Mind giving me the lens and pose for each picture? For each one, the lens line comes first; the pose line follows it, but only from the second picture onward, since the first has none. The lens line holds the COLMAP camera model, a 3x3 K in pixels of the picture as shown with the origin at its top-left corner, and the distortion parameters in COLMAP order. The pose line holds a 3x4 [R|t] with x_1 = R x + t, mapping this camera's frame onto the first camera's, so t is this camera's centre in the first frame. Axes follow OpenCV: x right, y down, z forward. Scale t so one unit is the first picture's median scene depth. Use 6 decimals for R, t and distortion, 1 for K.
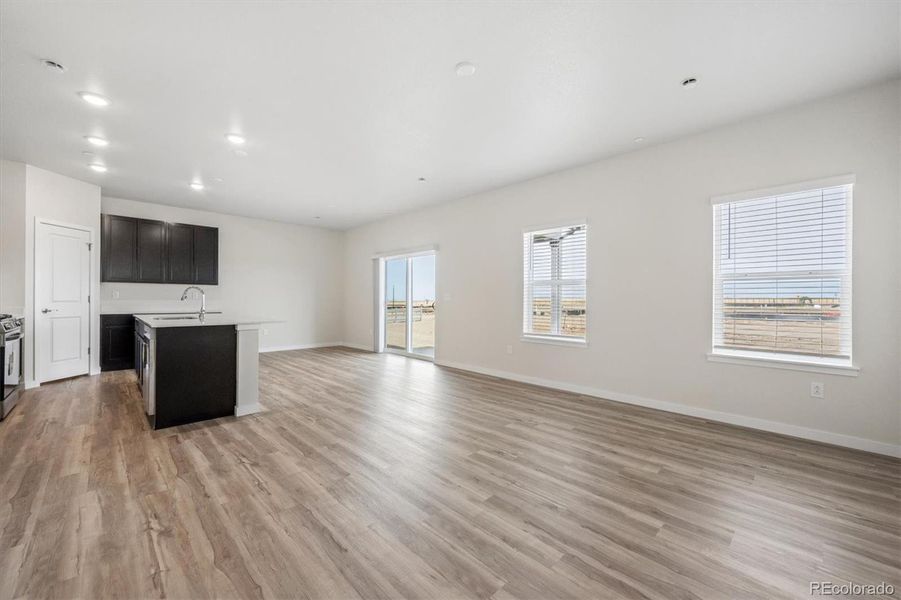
lens RADIAL K [[369.2, 0, 448.1], [0, 369.2, 301.4], [0, 0, 1]] dist [-0.000639, -0.000146]
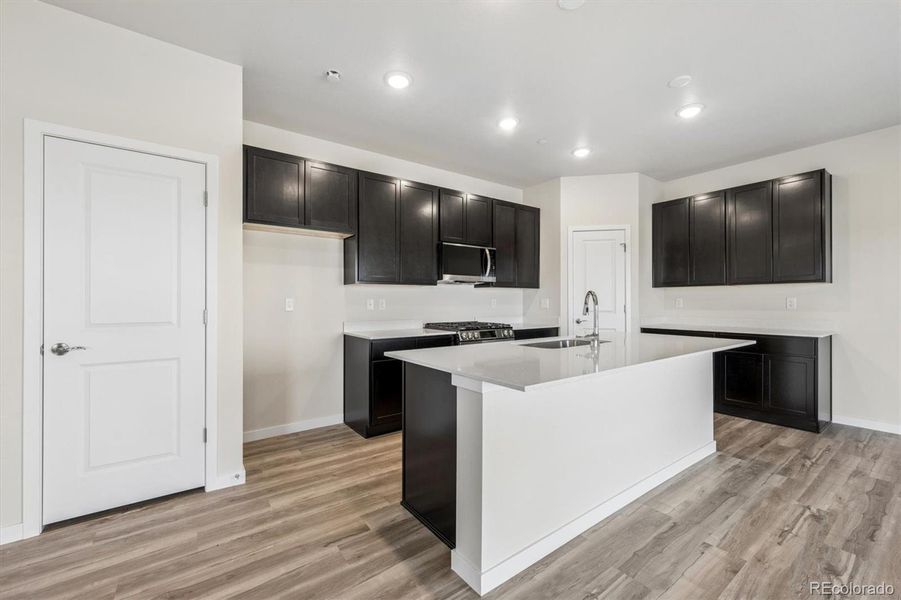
lens RADIAL K [[369.2, 0, 448.1], [0, 369.2, 301.4], [0, 0, 1]] dist [-0.000639, -0.000146]
pose [[-0.130266, -0.007798, -0.991448, -0.108254], [-0.001833, 0.999969, -0.007624, -0.024208], [0.991477, 0.000824, -0.130277, 1.098622]]
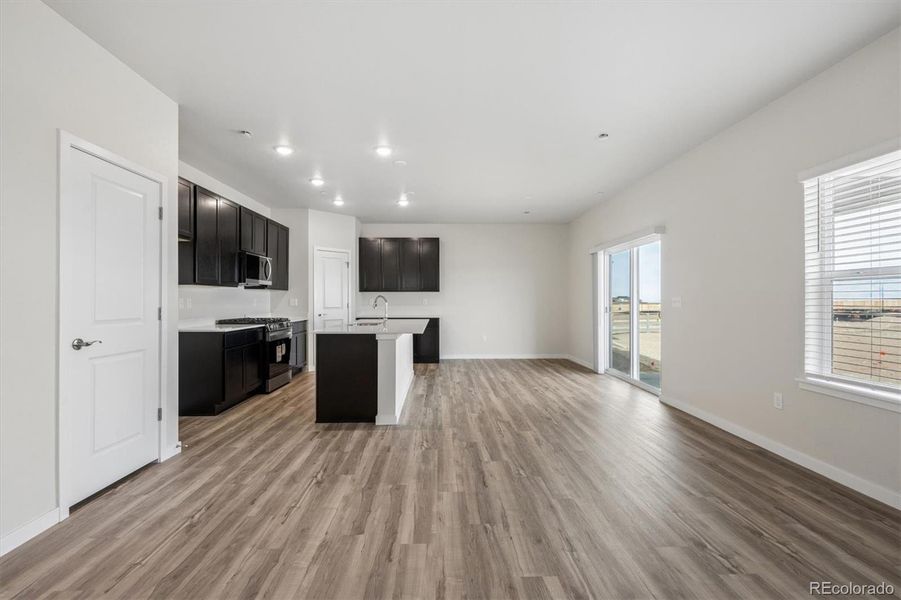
lens RADIAL K [[397.8, 0, 434.9], [0, 397.8, 301.8], [0, 0, 1]] dist [0.001105, 0.000097]
pose [[0.722661, -0.005313, -0.691182, 0.309147], [0.003193, 0.999985, -0.004348, -0.019434], [0.691195, 0.000936, 0.722668, 0.338876]]
